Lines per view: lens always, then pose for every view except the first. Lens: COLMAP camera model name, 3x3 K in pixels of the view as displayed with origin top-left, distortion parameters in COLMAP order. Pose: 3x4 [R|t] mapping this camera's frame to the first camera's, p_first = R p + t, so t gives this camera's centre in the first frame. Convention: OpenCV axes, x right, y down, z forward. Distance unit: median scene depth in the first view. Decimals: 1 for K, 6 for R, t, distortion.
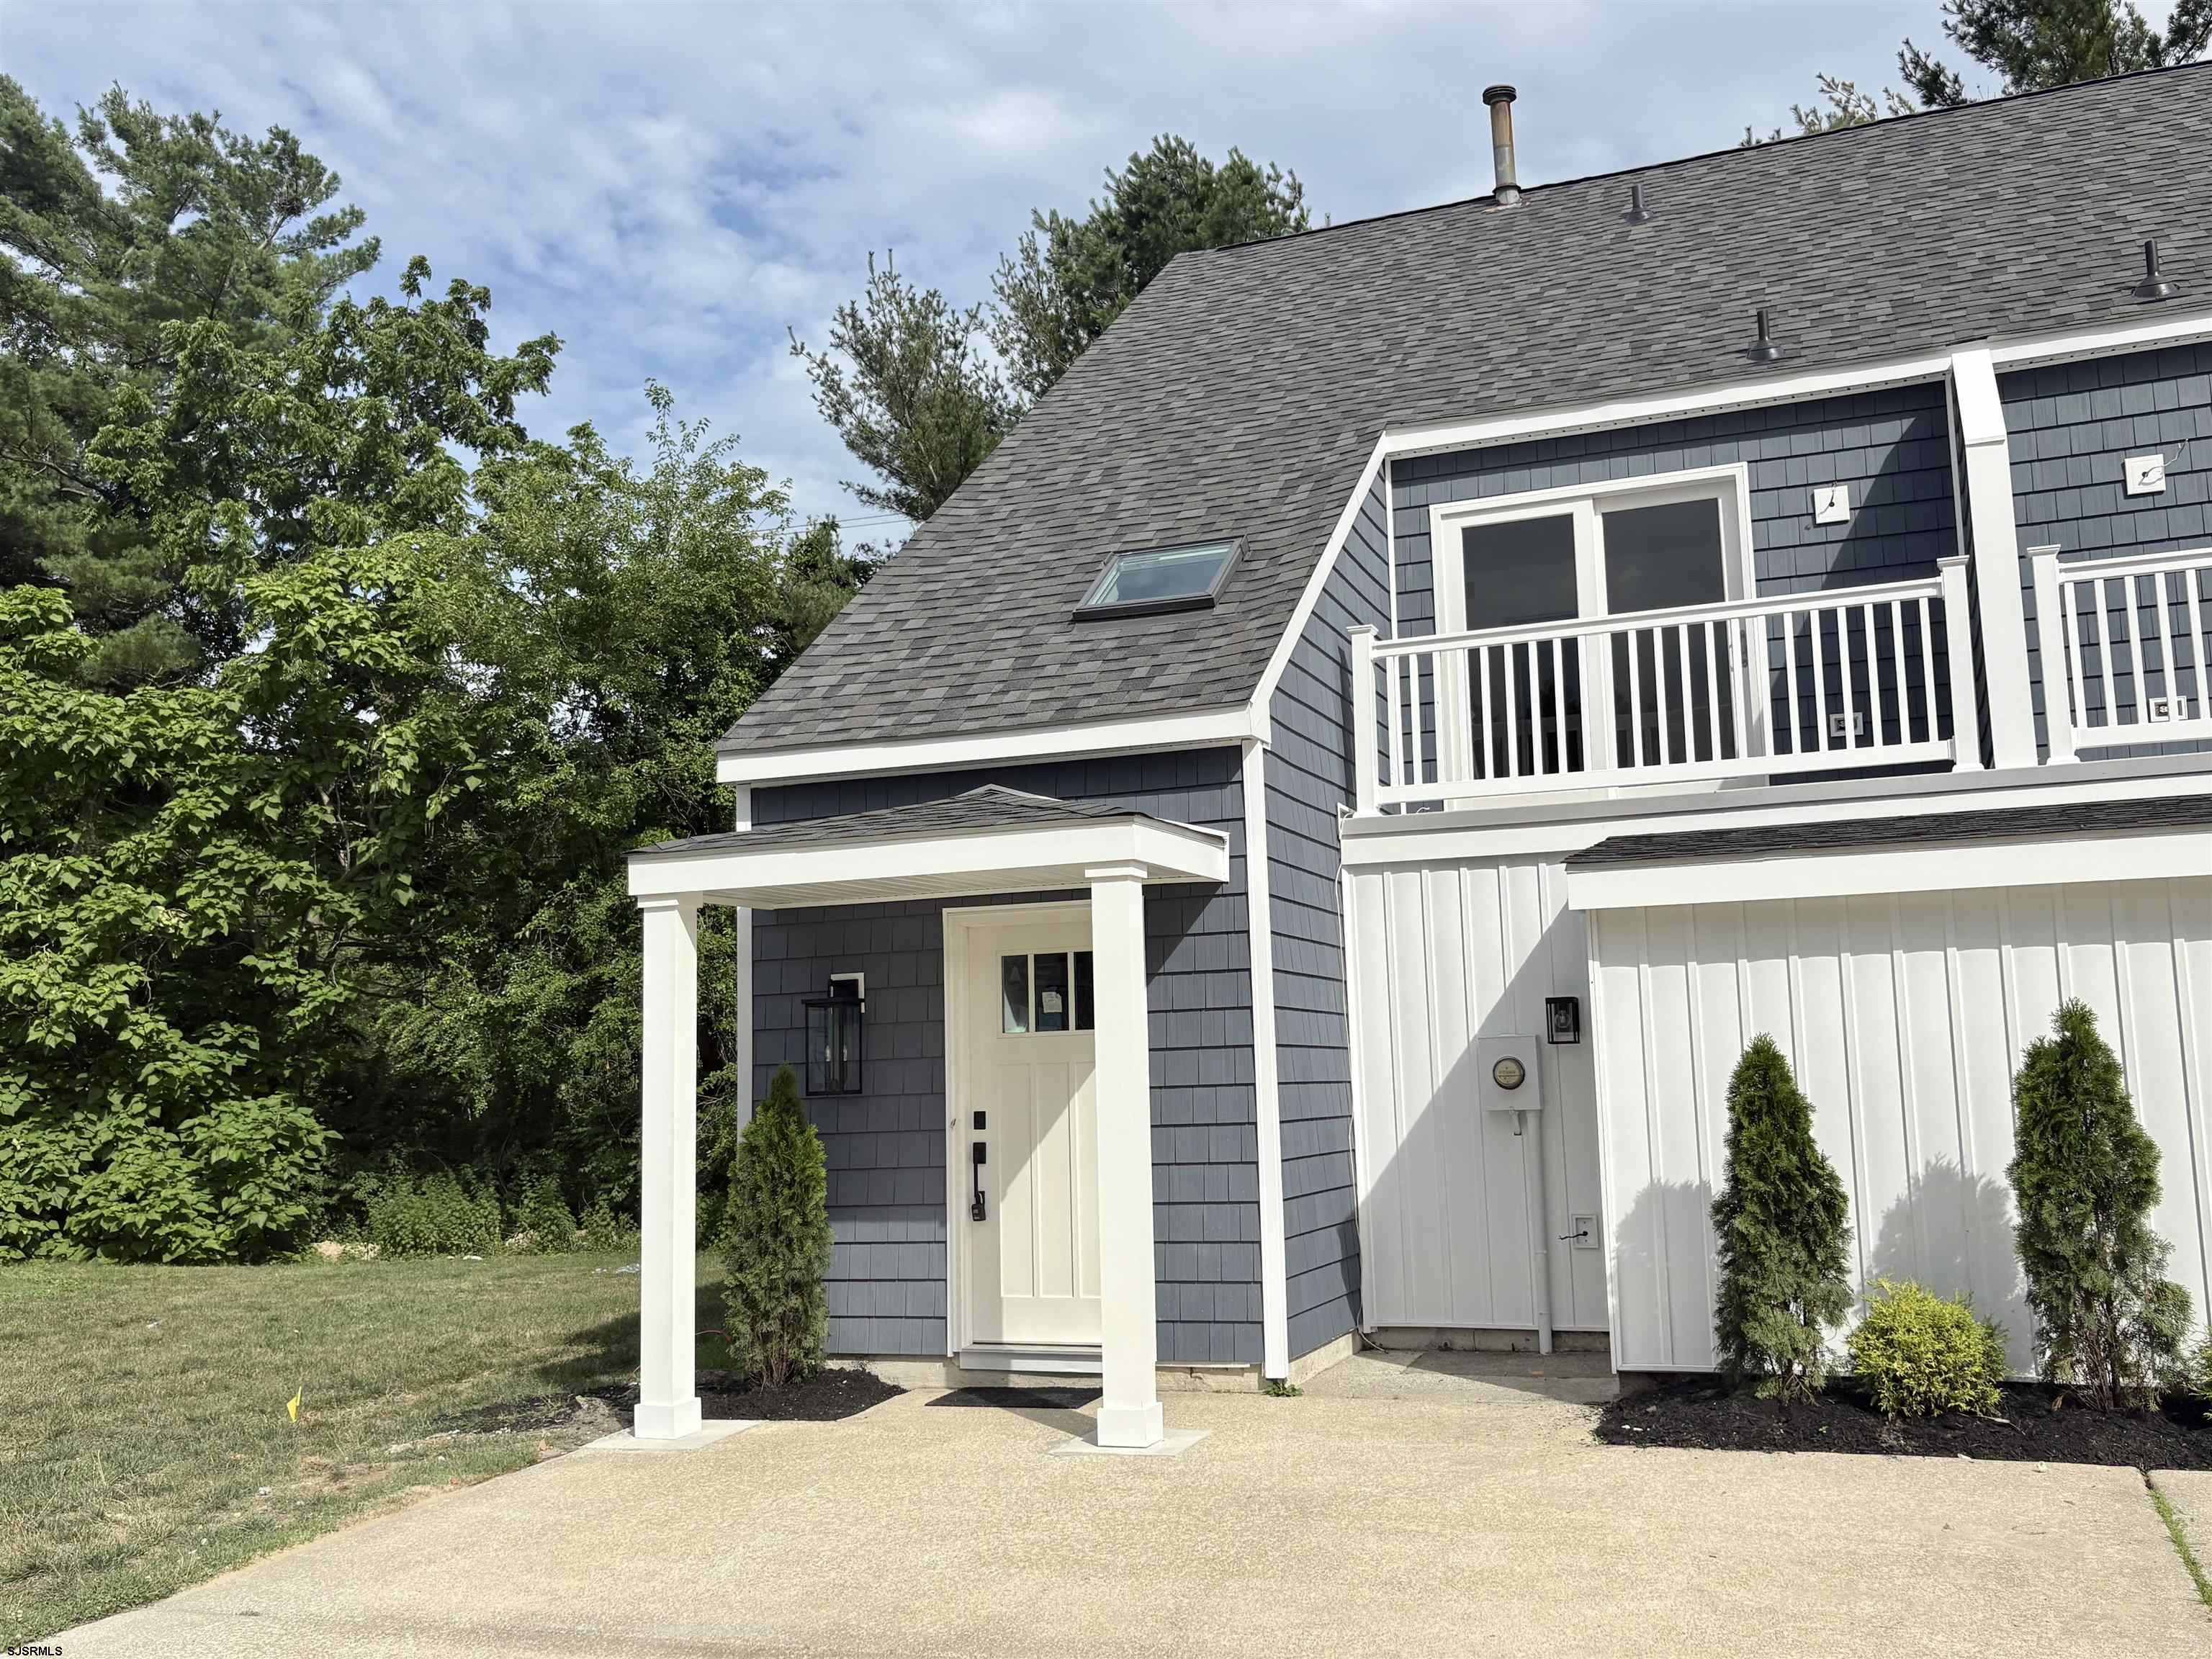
lens RADIAL K [[1967.7, 0, 1076.6], [0, 1967.7, 820.3], [0, 0, 1]] dist [0.040080, -0.026526]
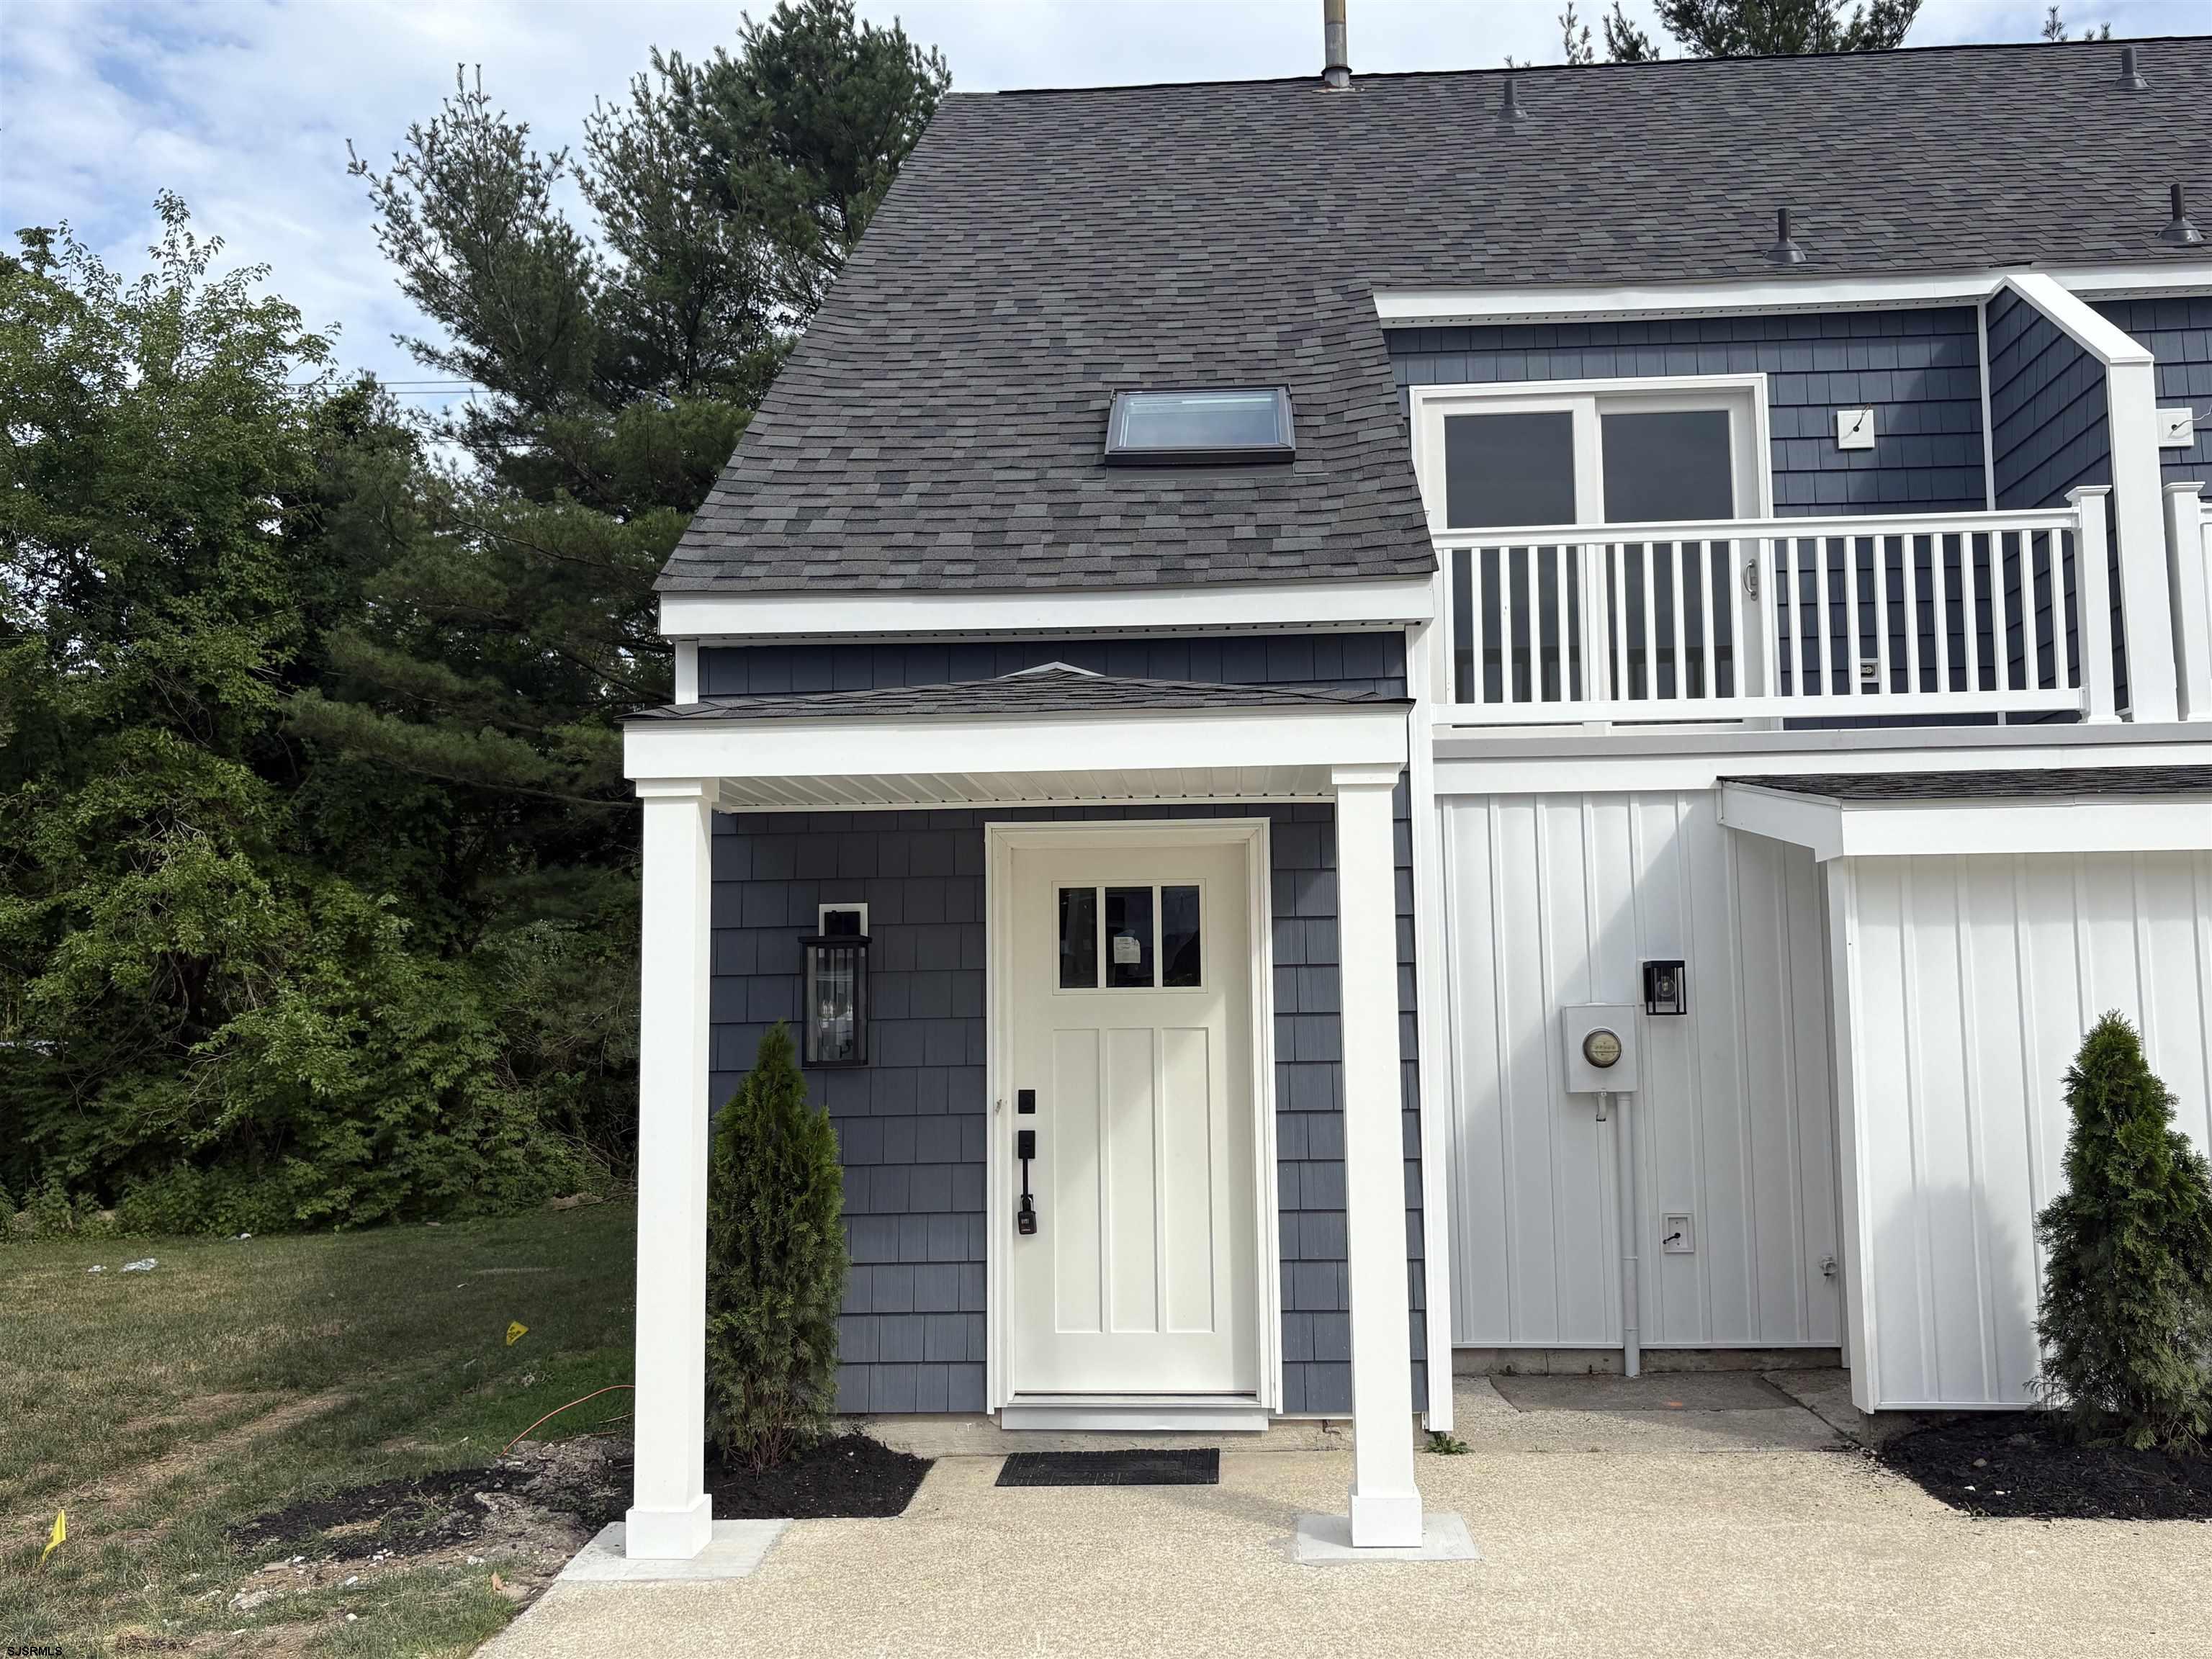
lens RADIAL K [[1995.8, 0, 1106.0], [0, 1995.8, 829.5], [0, 0, 1]] dist [0.013486, 0.003451]
pose [[0.952525, 0.046689, 0.300861, -0.243951], [-0.054703, 0.998336, 0.018263, 0.030118], [-0.299507, -0.033854, 0.953493, 0.247762]]
